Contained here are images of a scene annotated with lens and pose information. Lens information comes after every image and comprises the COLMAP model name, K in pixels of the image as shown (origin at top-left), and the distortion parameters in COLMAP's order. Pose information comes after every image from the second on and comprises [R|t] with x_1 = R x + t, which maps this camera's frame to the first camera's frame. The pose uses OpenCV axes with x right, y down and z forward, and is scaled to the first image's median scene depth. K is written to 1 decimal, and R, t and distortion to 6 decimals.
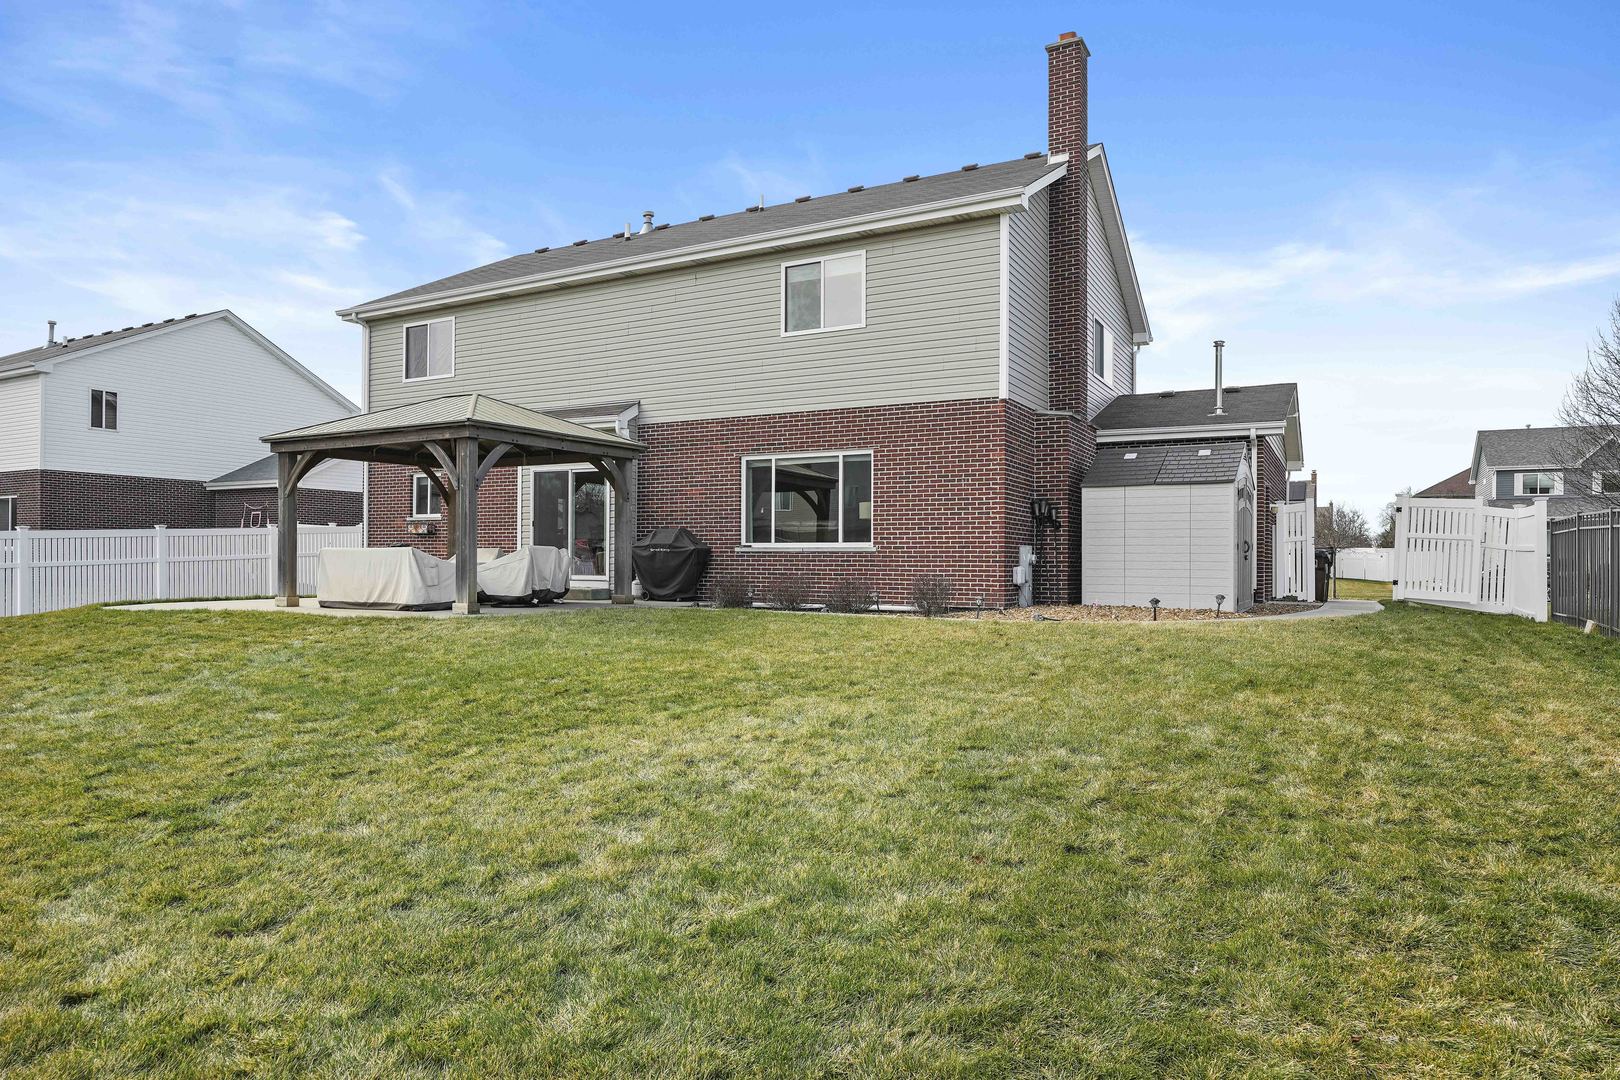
lens RADIAL K [[984.3, 0, 808.6], [0, 984.3, 540.5], [0, 0, 1]] dist [-0.009422, 0.000860]
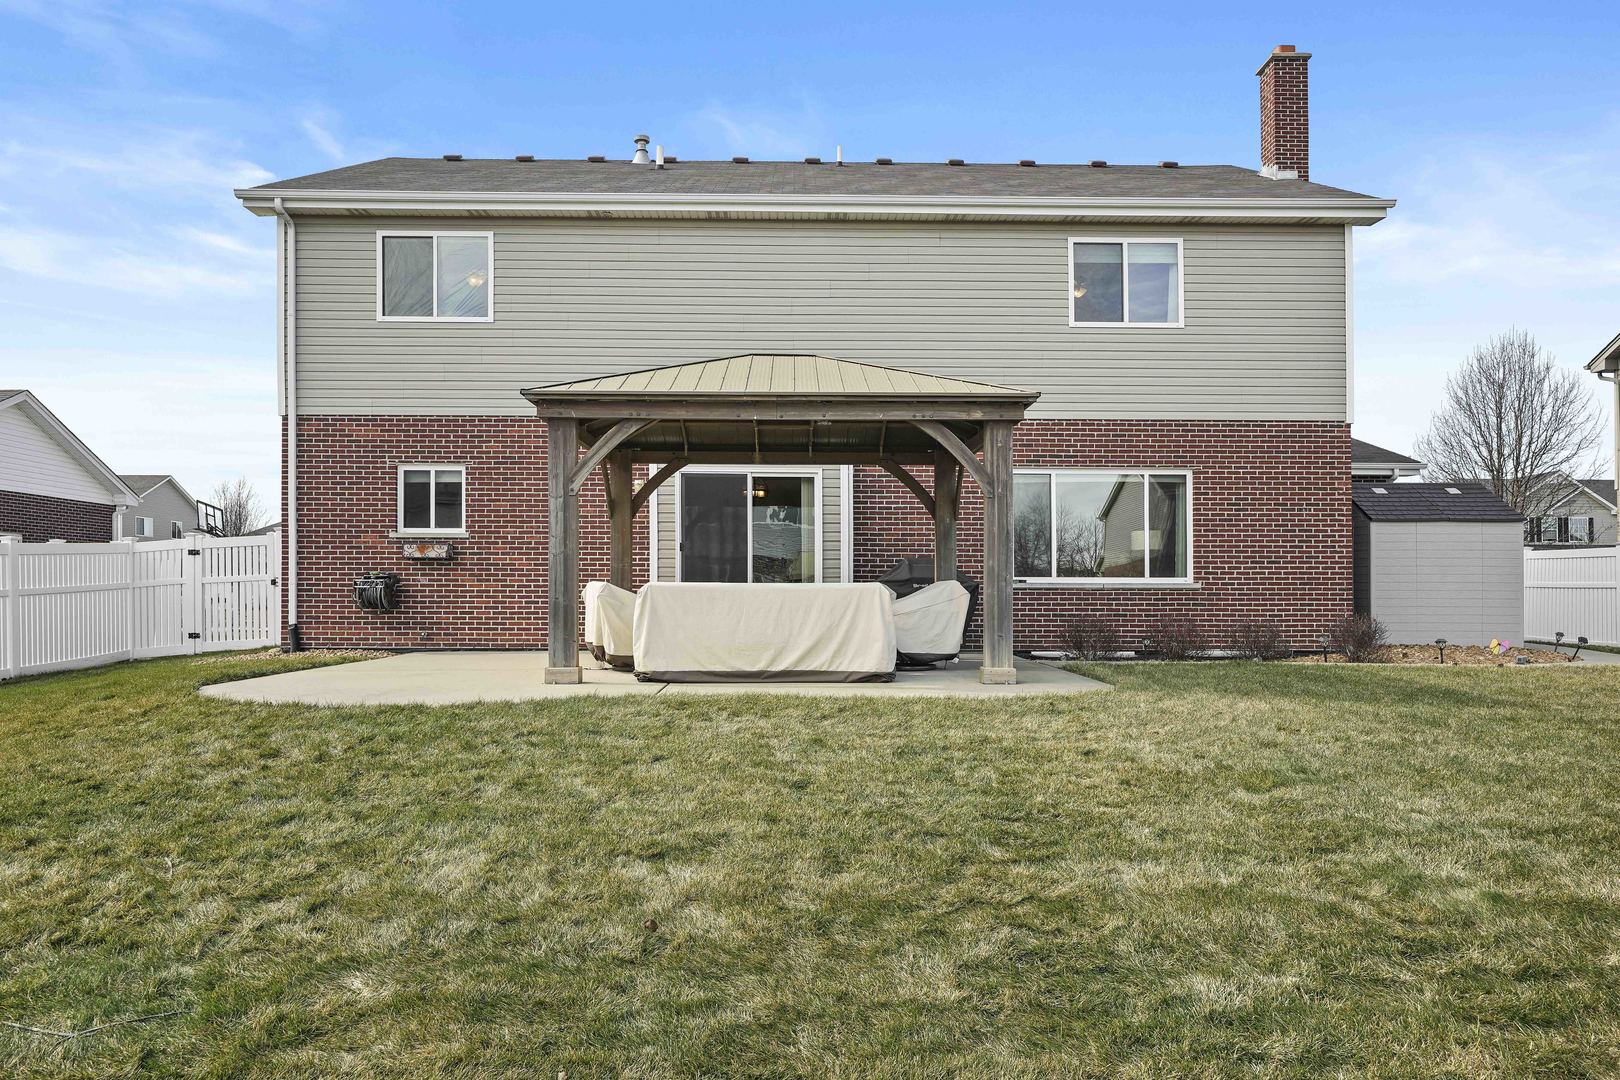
lens RADIAL K [[1047.0, 0, 809.8], [0, 1047.0, 554.2], [0, 0, 1]] dist [0.001562, -0.000469]
pose [[0.872060, 0.017036, 0.489102, -0.634860], [-0.008019, 0.999757, -0.020526, 0.002576], [-0.489332, 0.013978, 0.871985, 0.346424]]
